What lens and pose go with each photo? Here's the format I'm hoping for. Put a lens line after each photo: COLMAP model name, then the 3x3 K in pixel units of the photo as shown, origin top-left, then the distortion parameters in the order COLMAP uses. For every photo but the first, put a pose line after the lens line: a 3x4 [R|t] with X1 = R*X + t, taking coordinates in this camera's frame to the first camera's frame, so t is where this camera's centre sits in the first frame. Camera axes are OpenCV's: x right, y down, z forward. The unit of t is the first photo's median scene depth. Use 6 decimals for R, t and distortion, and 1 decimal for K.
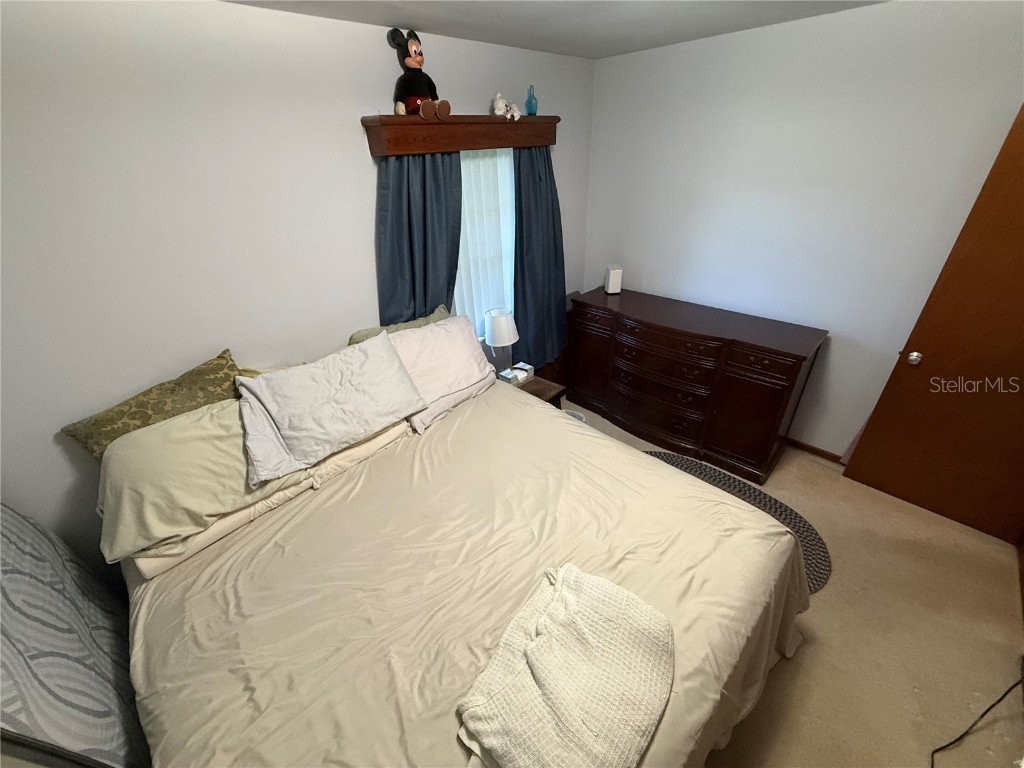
lens RADIAL K [[408.0, 0, 510.8], [0, 408.0, 383.2], [0, 0, 1]] dist [0.000380, -0.000062]
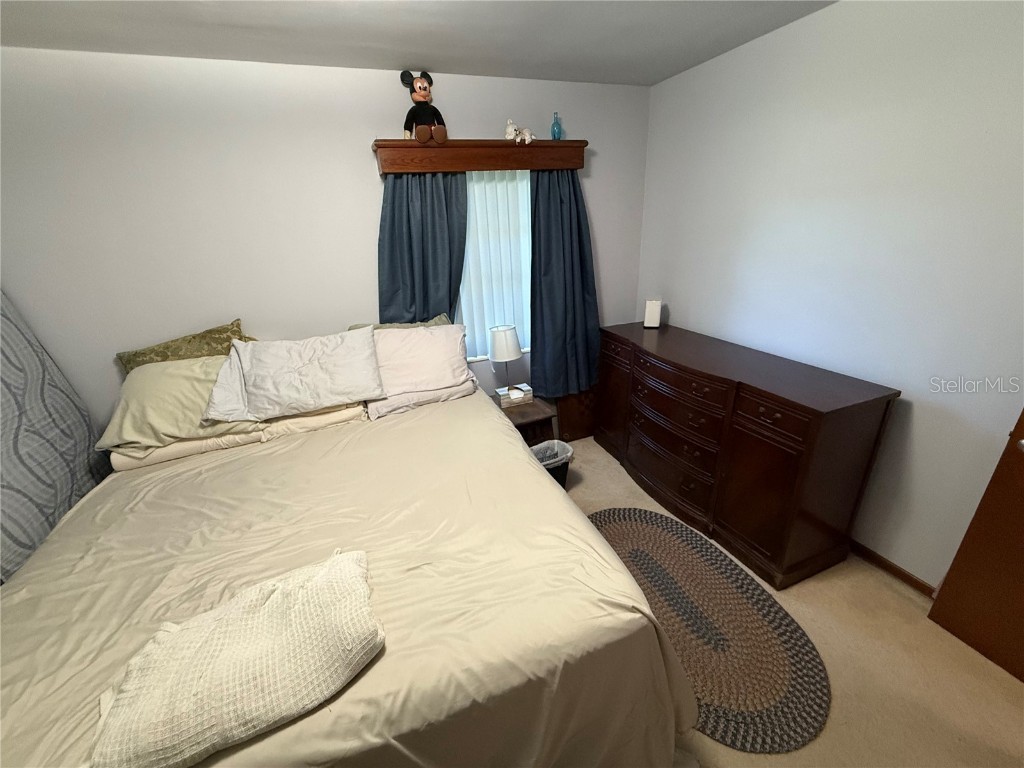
lens RADIAL K [[408.0, 0, 511.3], [0, 408.0, 383.6], [0, 0, 1]] dist [0.000380, -0.000062]
pose [[0.915847, 0.143470, -0.375022, 0.520924], [-0.188491, 0.978297, -0.086055, 0.056243], [0.354536, 0.149501, 0.923013, 0.139488]]
